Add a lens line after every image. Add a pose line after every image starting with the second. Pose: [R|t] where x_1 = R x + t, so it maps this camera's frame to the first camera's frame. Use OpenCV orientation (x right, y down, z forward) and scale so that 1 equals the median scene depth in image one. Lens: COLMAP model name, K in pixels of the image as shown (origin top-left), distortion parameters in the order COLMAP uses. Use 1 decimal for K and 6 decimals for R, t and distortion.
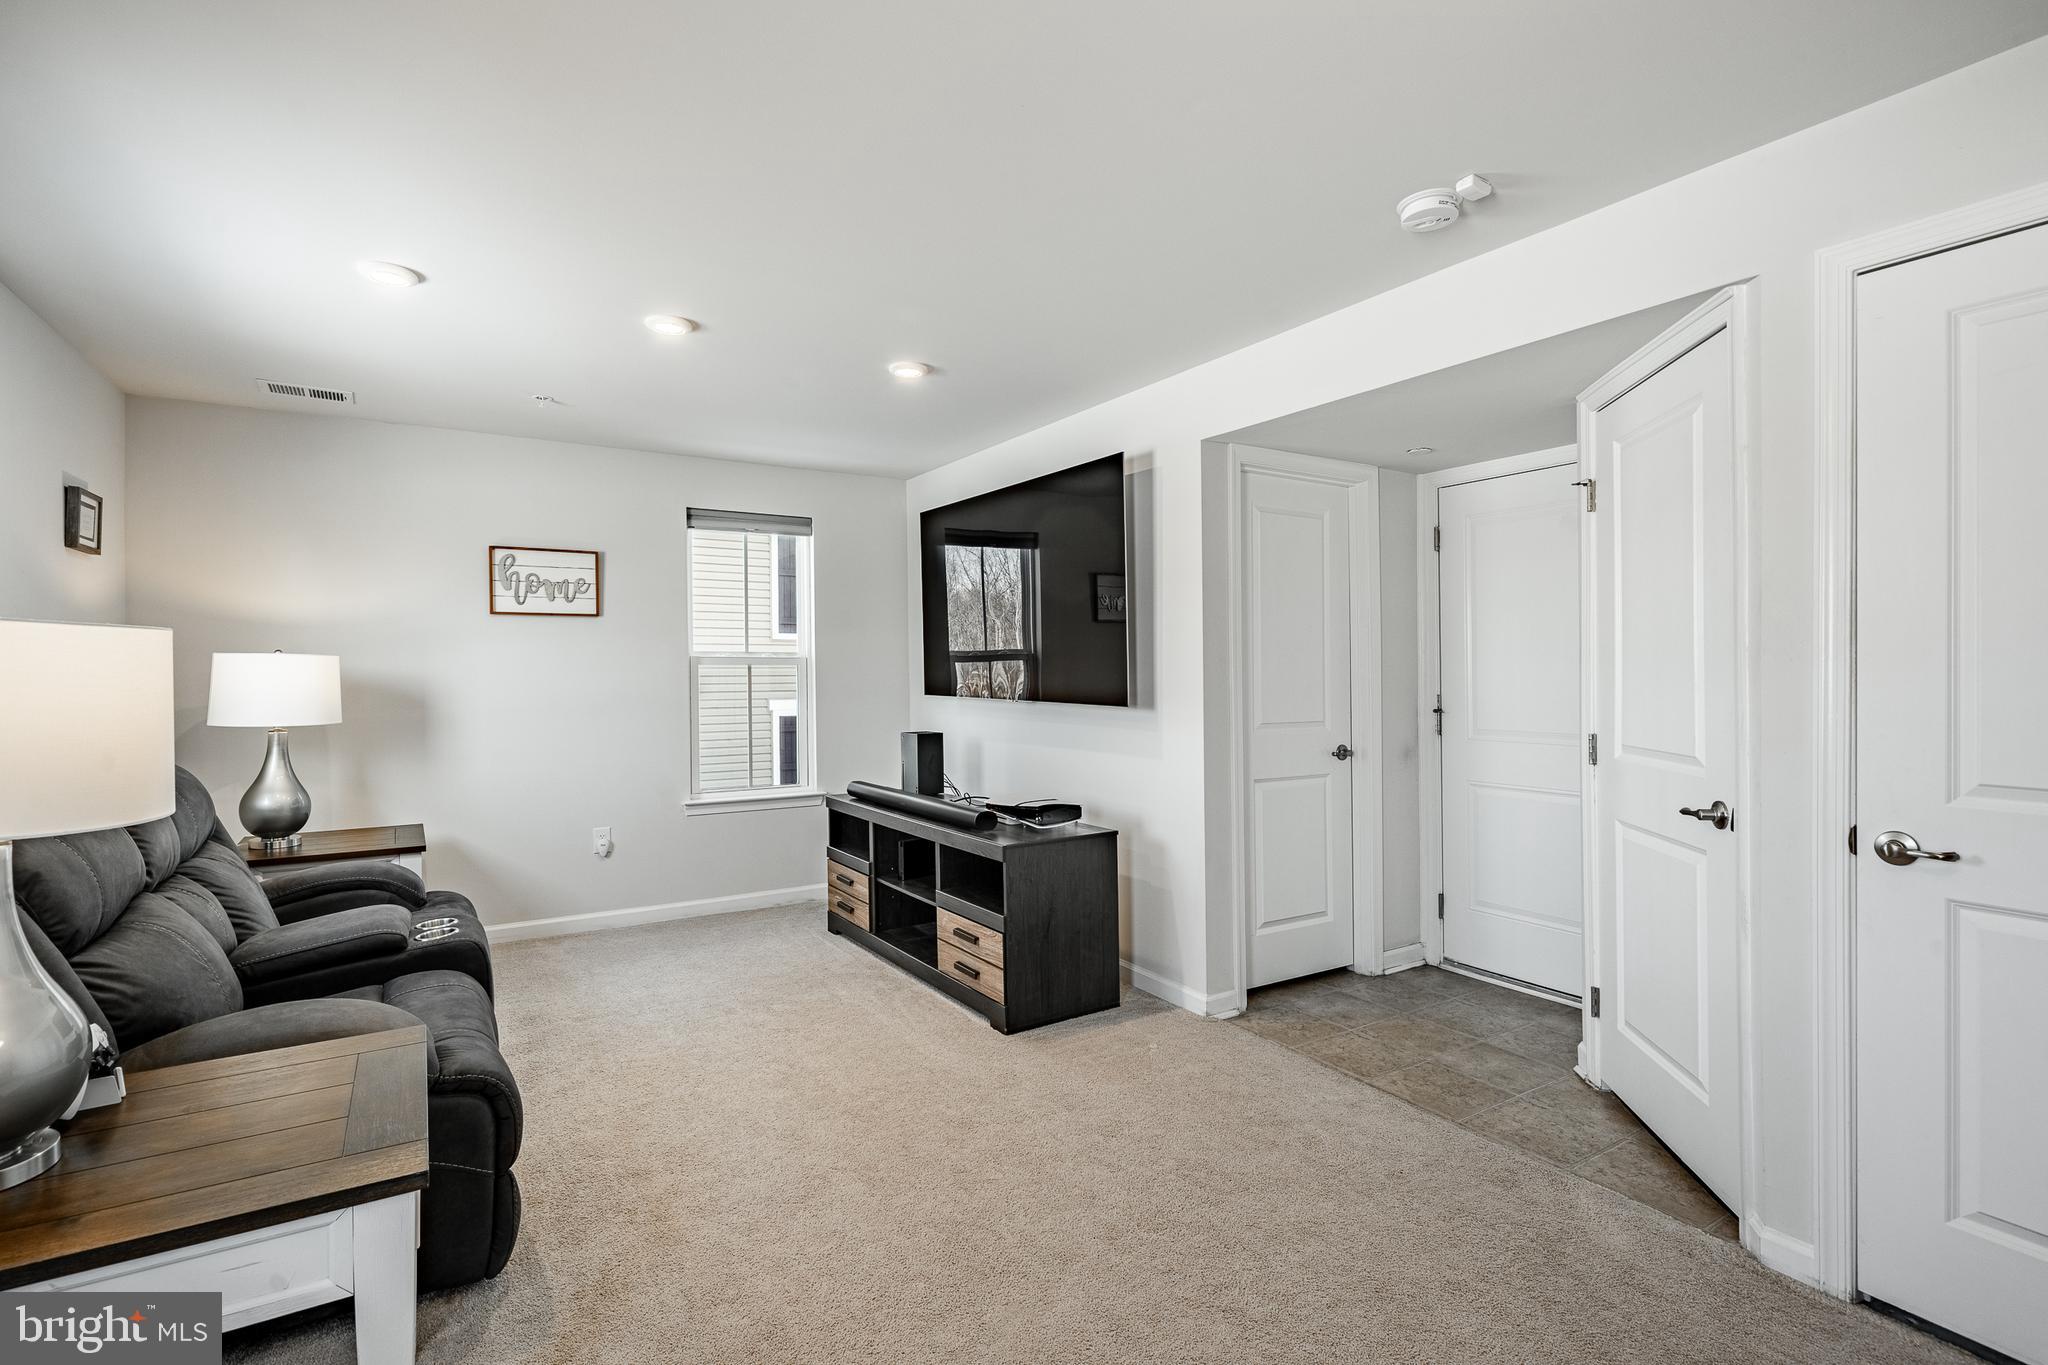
lens RADIAL K [[971.7, 0, 1020.6], [0, 971.7, 685.4], [0, 0, 1]] dist [-0.001498, 0.000209]
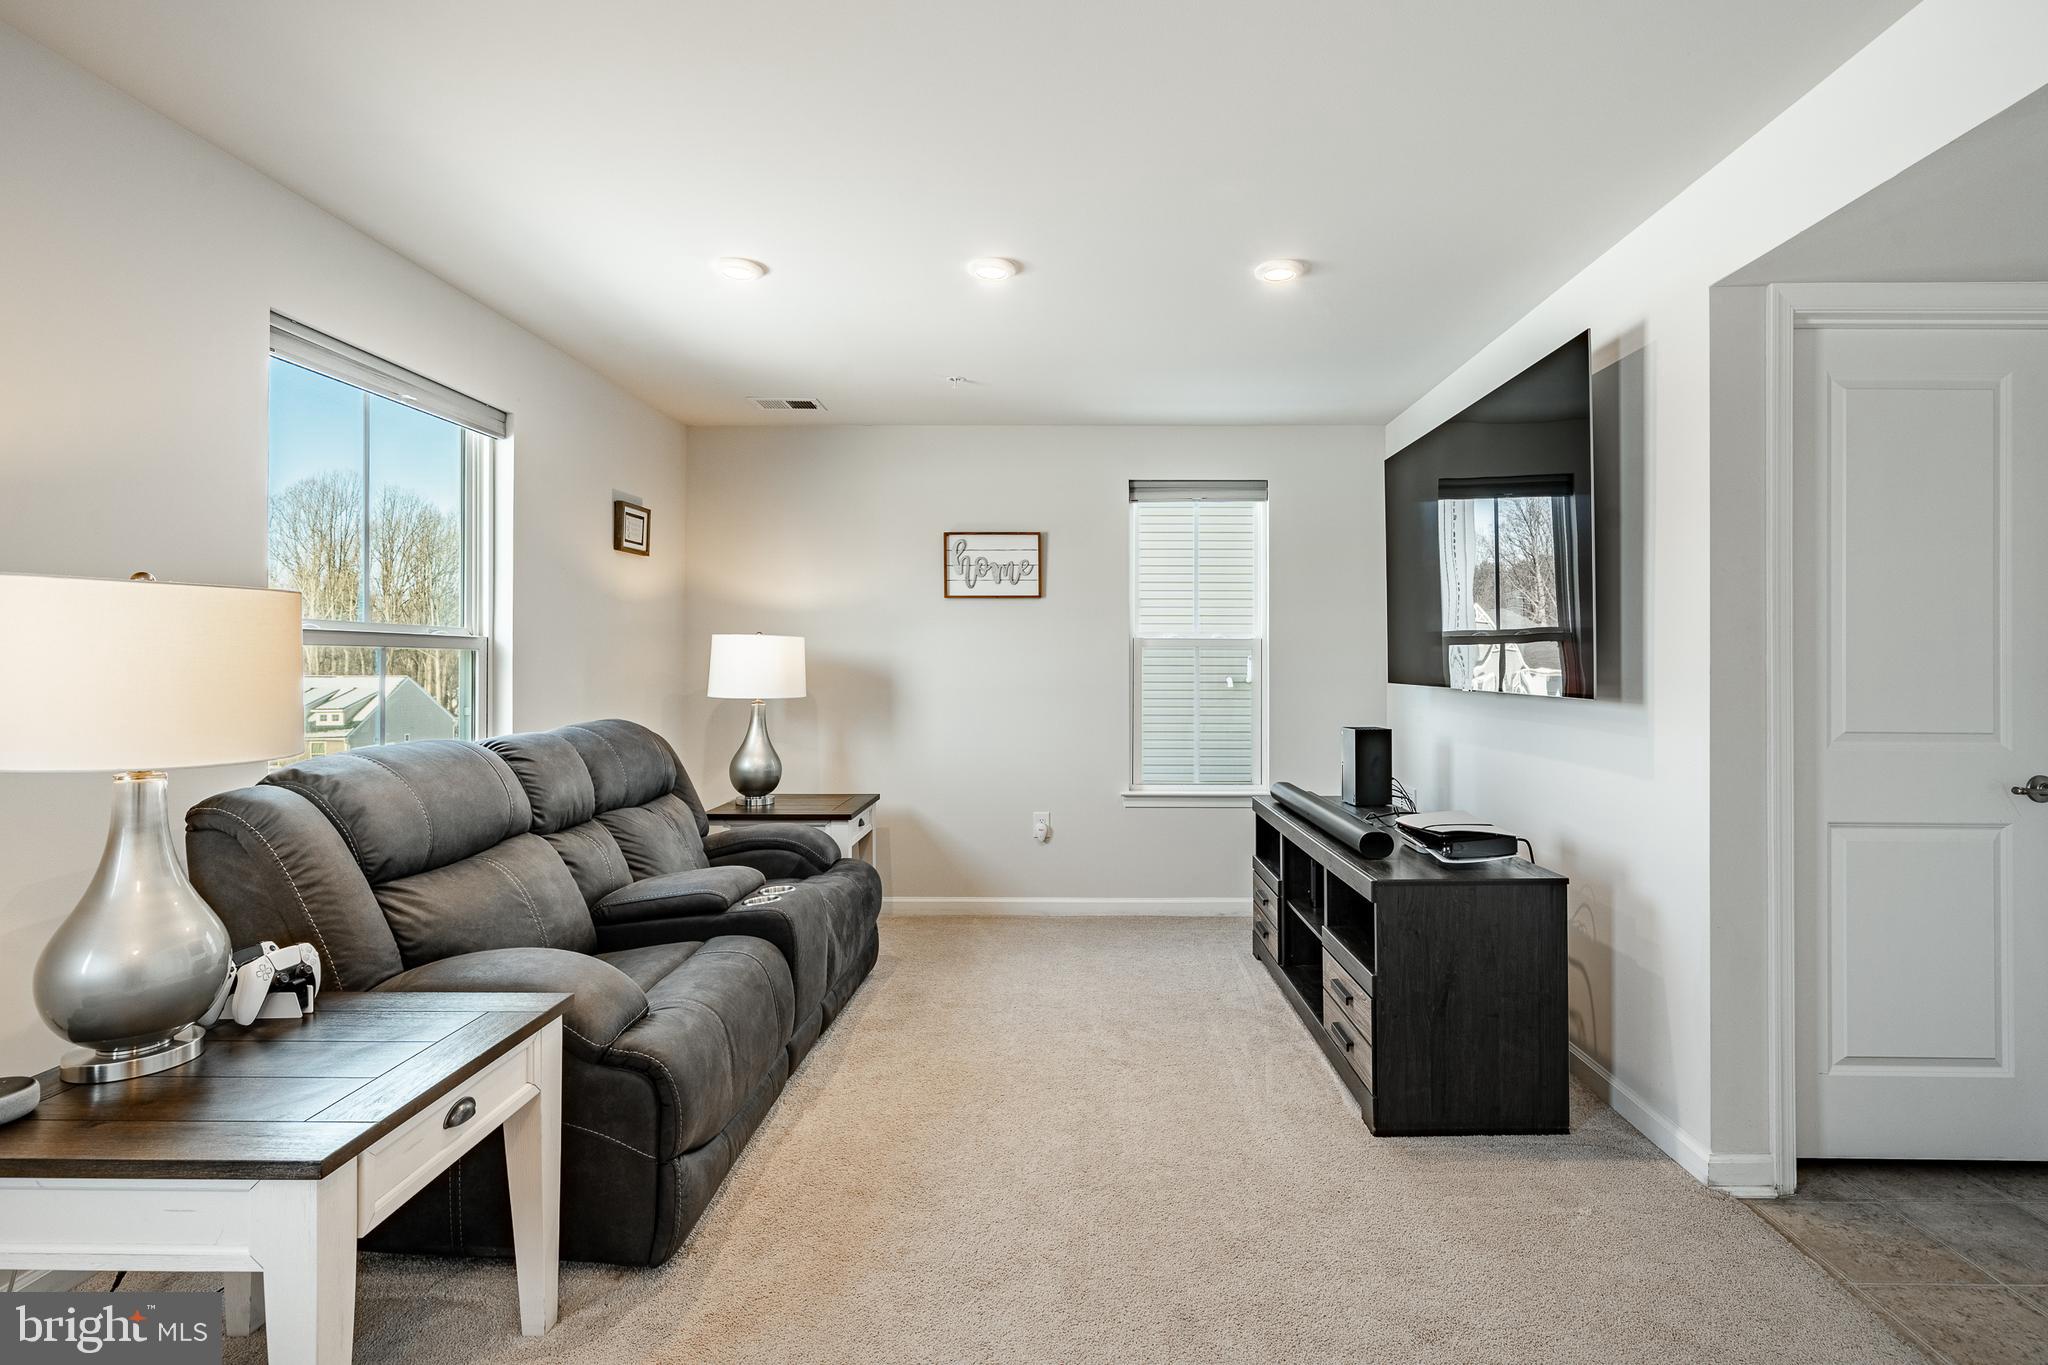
lens RADIAL K [[1013.5, 0, 1032.3], [0, 1013.5, 666.8], [0, 0, 1]] dist [0.000527, 0.000630]
pose [[0.843769, 0.007081, -0.536659, 0.157613], [-0.012746, 0.999895, -0.006846, 0.009034], [0.536555, 0.012617, 0.843771, 0.178817]]
